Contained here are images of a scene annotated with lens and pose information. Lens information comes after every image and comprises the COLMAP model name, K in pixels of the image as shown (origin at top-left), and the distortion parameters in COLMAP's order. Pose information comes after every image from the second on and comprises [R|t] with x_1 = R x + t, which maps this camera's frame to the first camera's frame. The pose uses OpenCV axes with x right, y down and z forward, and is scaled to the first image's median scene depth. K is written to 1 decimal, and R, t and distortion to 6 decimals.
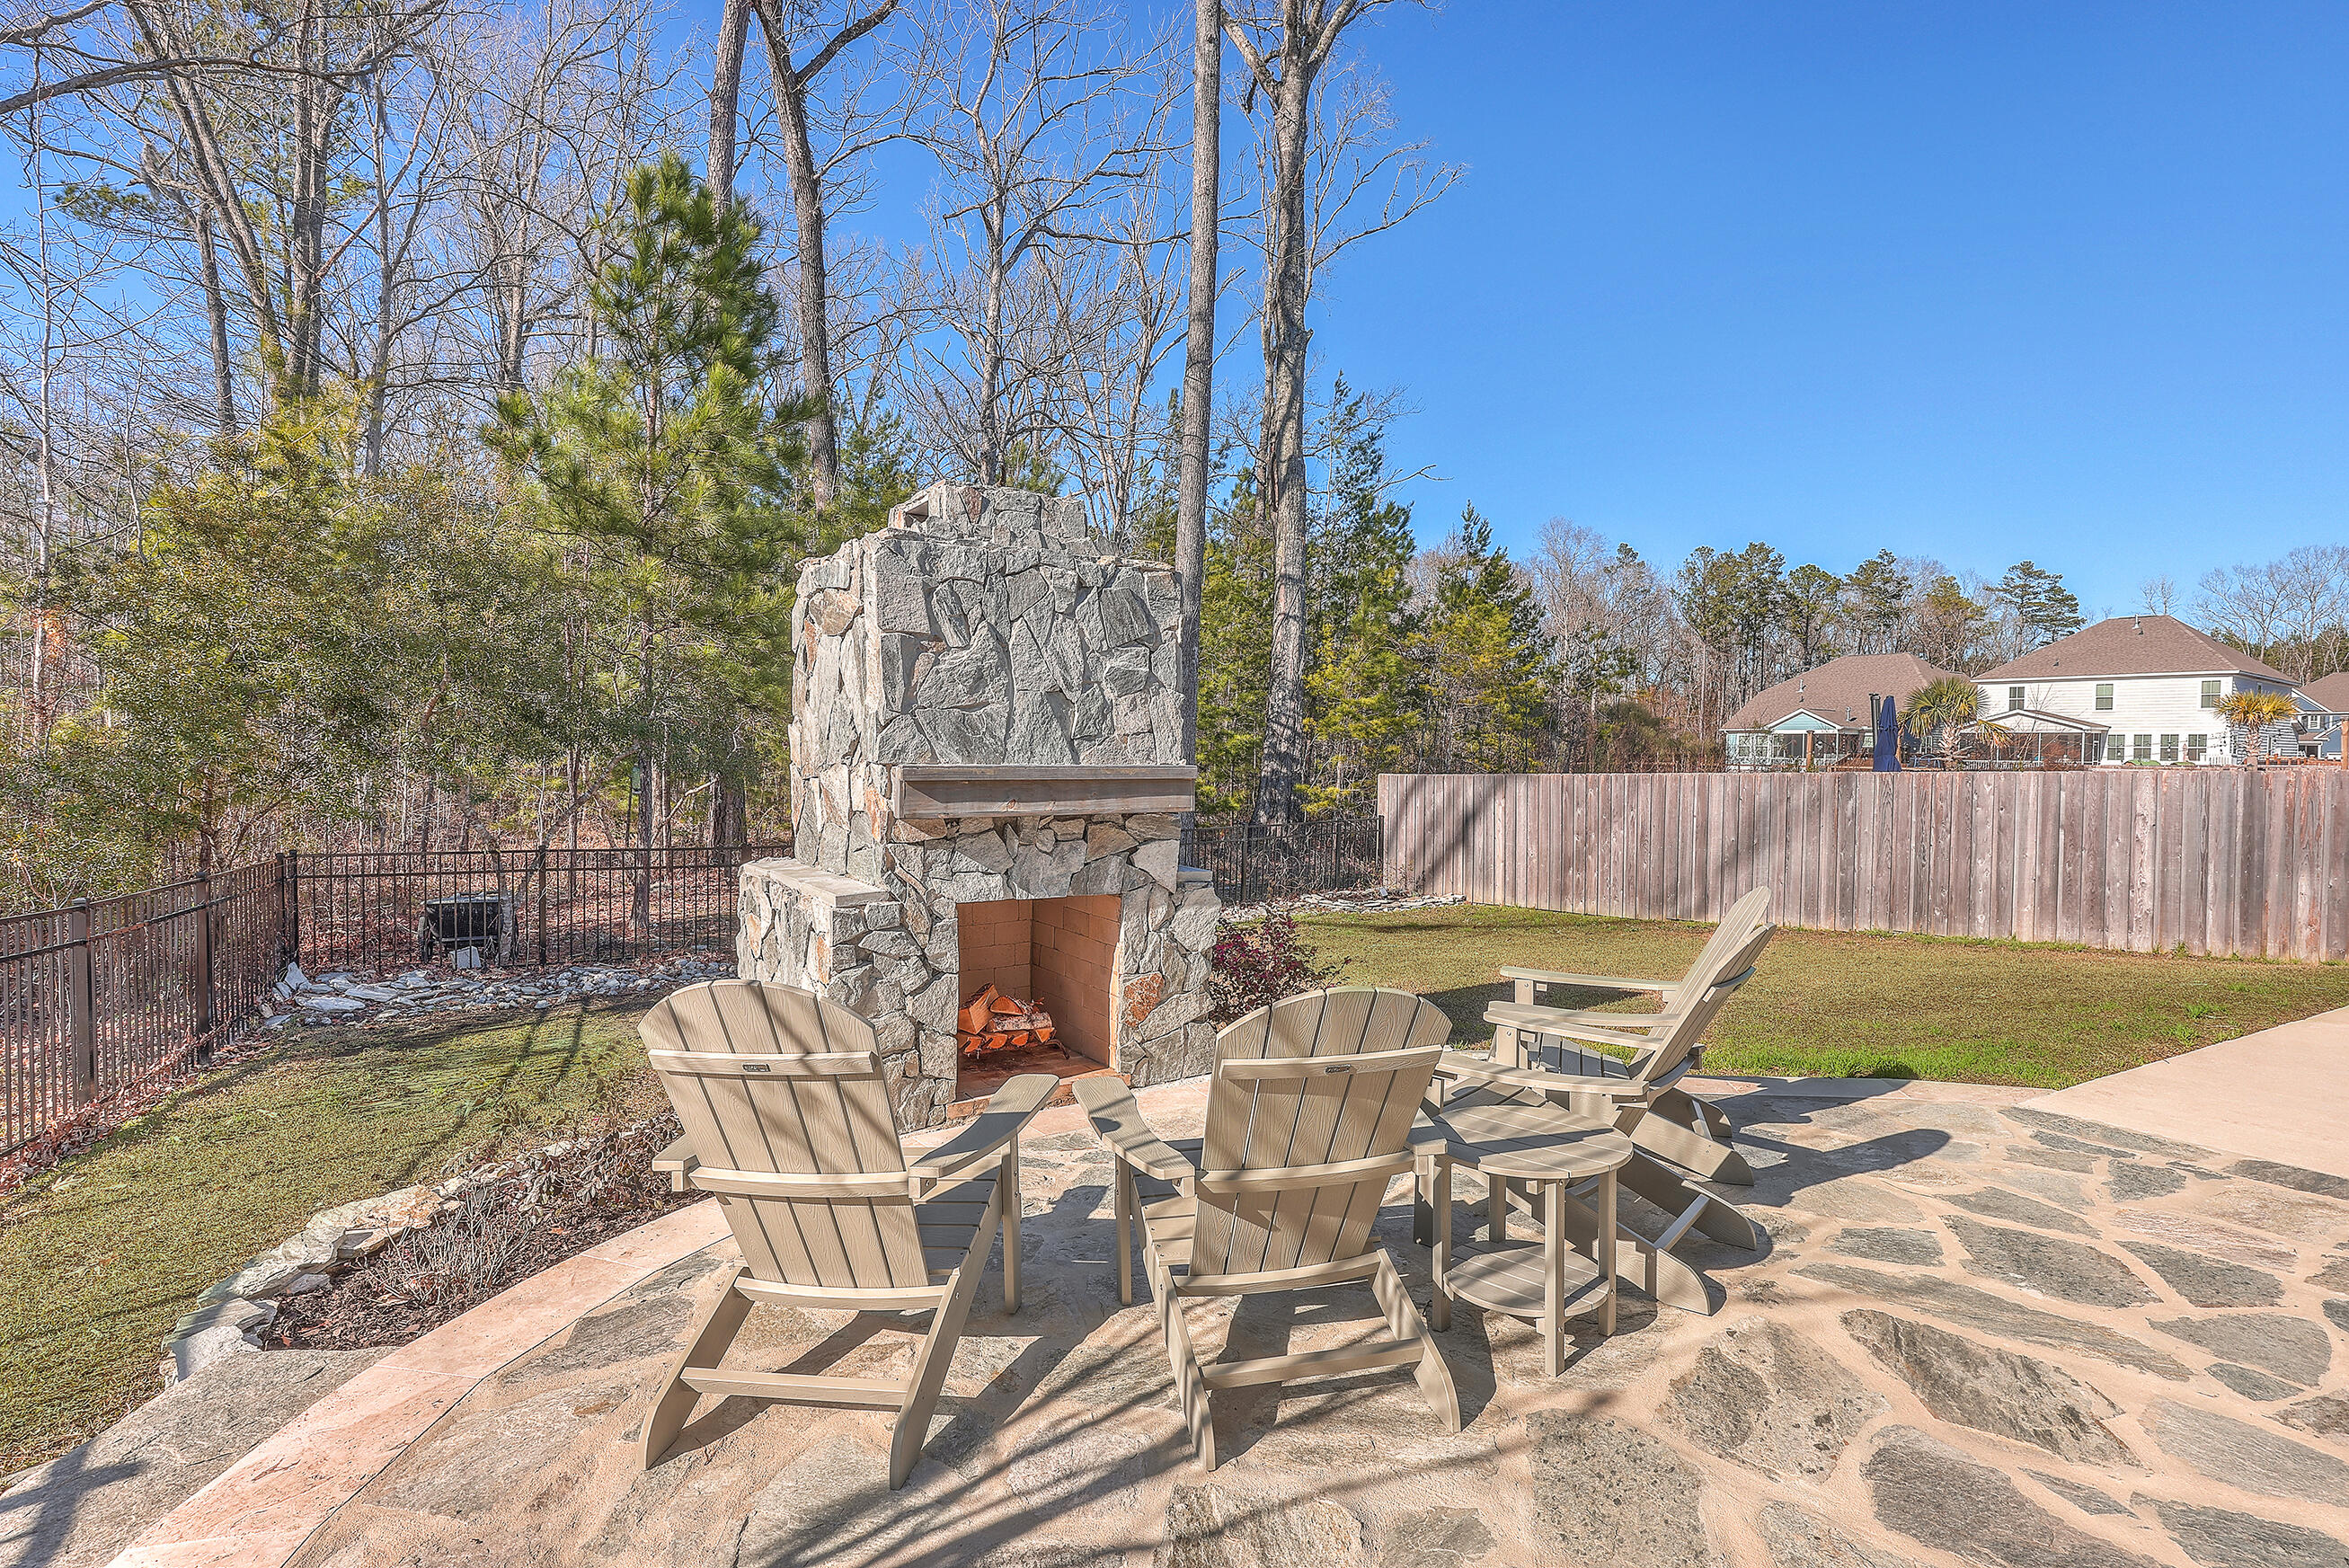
lens RADIAL K [[1202.5, 0, 1171.1], [0, 1202.5, 786.2], [0, 0, 1]] dist [0.009370, -0.001551]
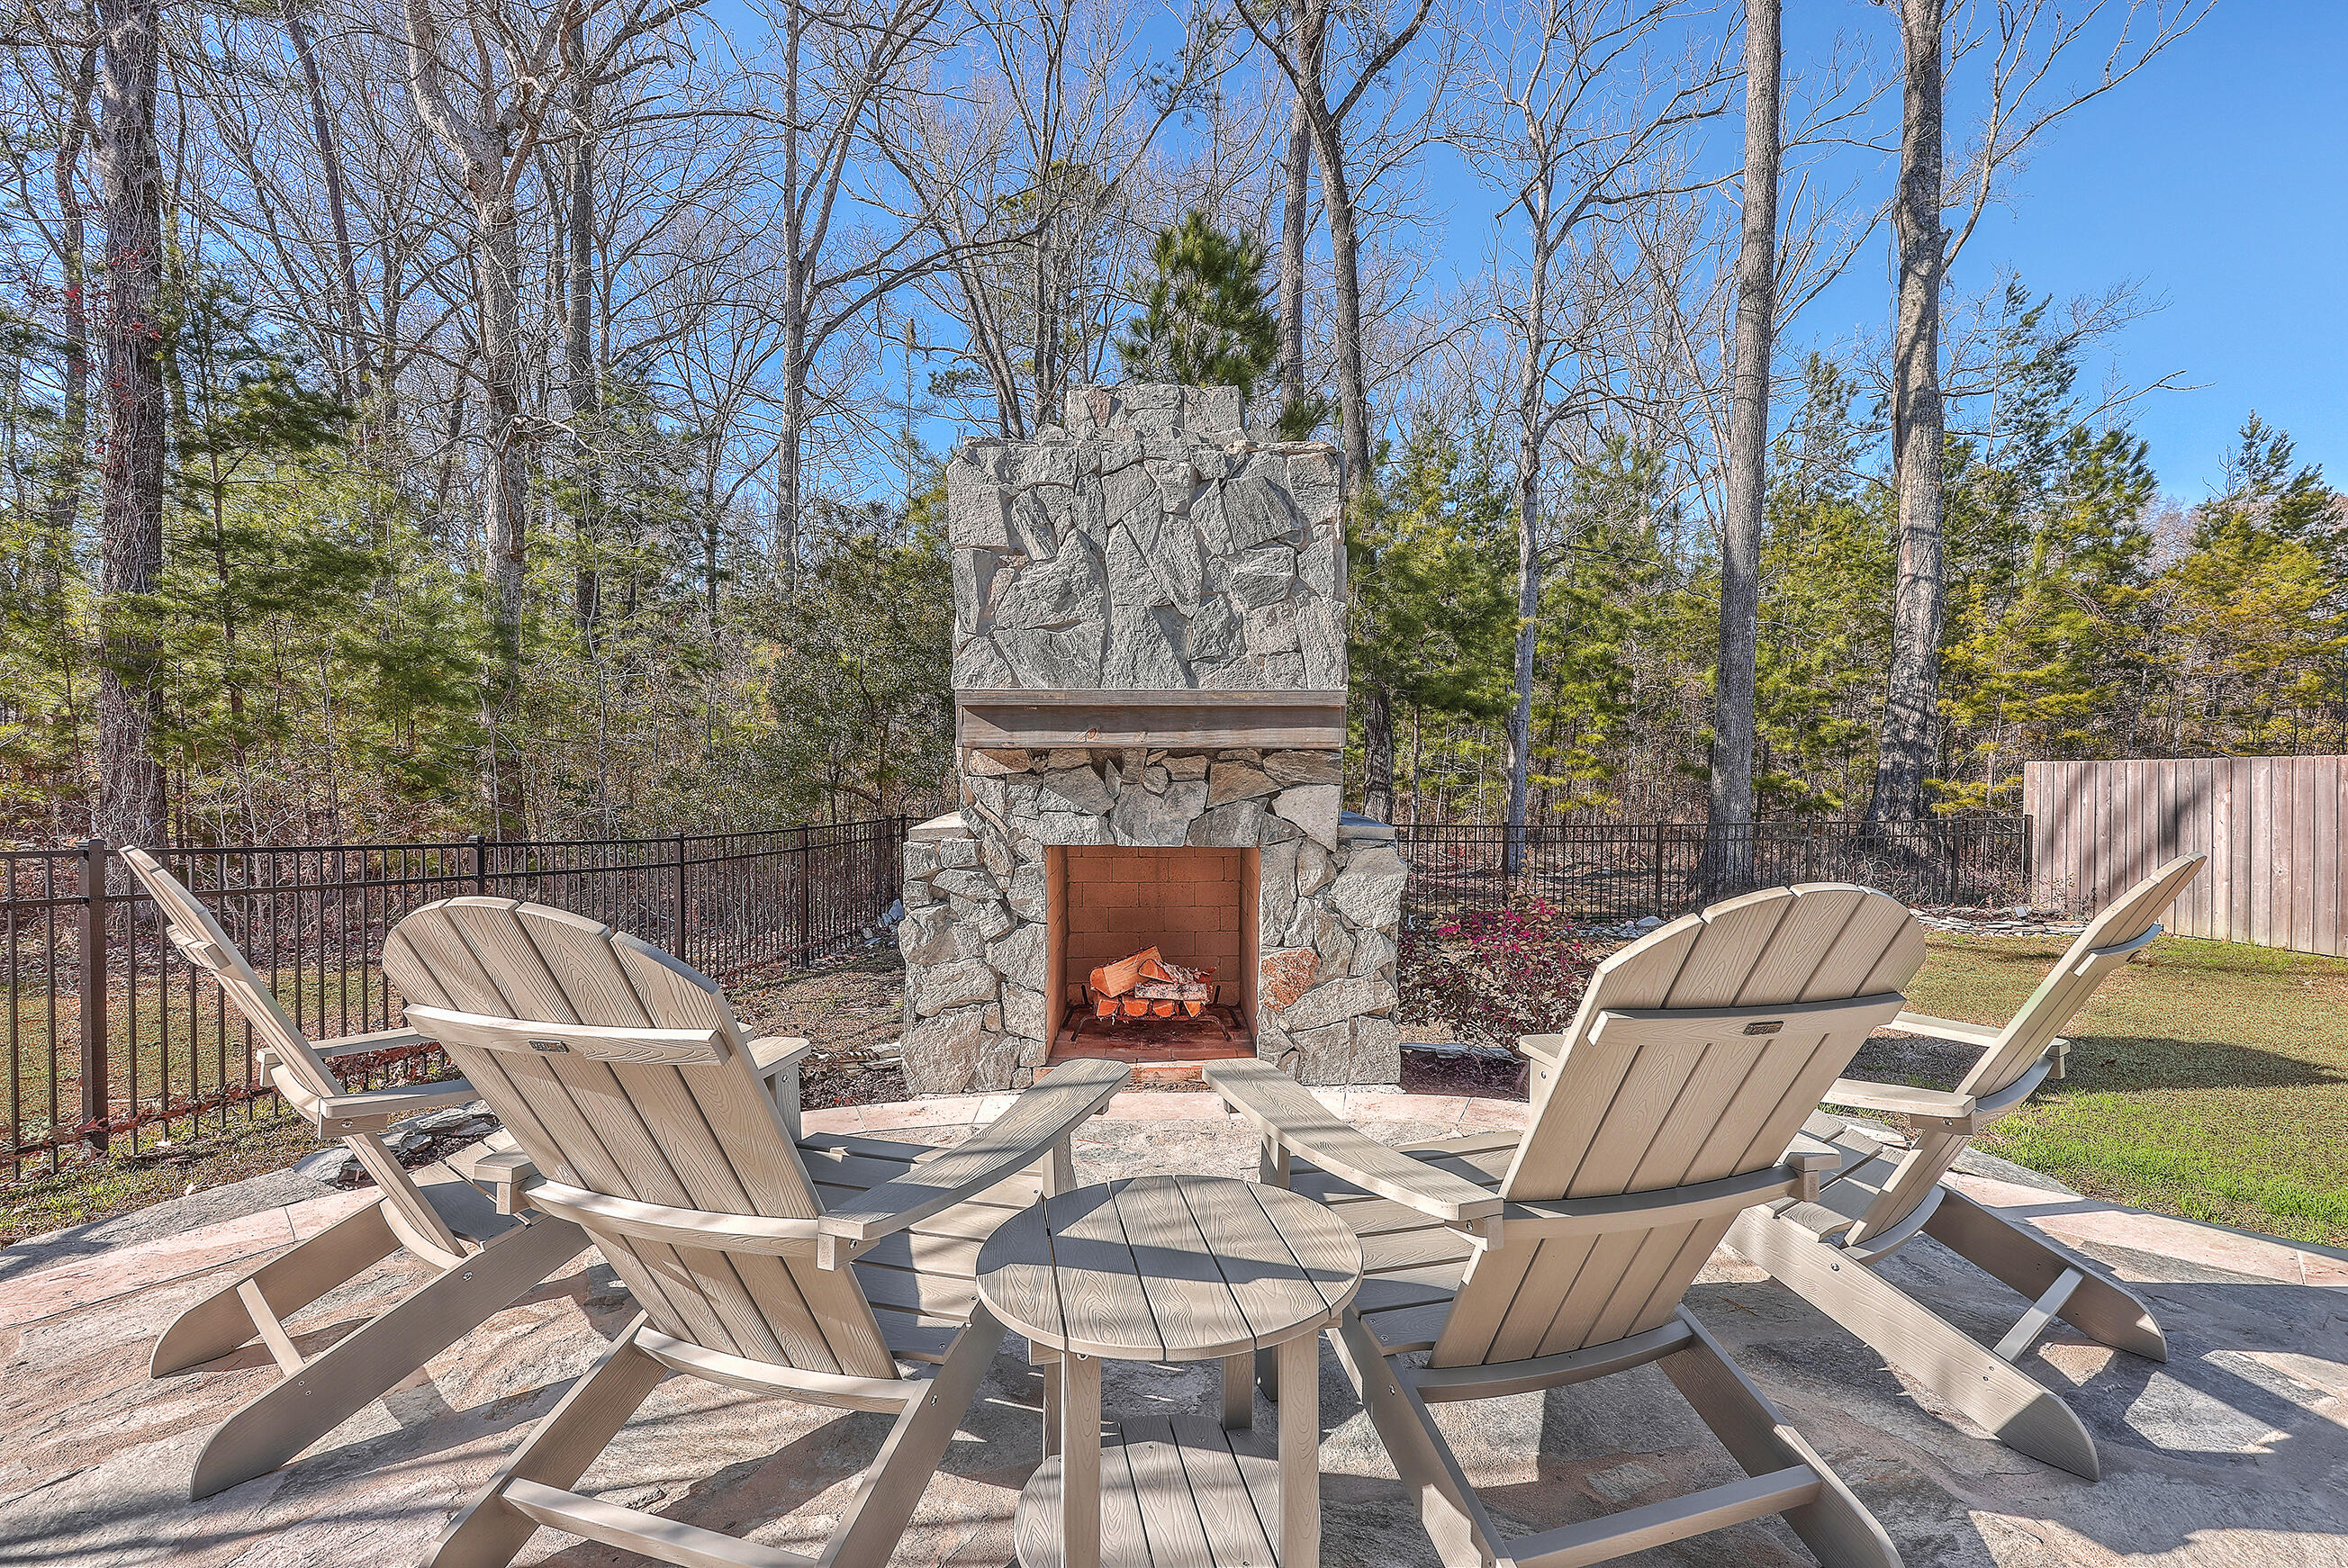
lens RADIAL K [[1084.9, 0, 1173.7], [0, 1084.9, 783.1], [0, 0, 1]] dist [0.008614, -0.001426]
pose [[0.838009, 0.004570, -0.545637, 0.316135], [-0.010662, 0.999911, -0.007999, 0.051480], [0.545552, 0.012520, 0.837983, 0.341025]]
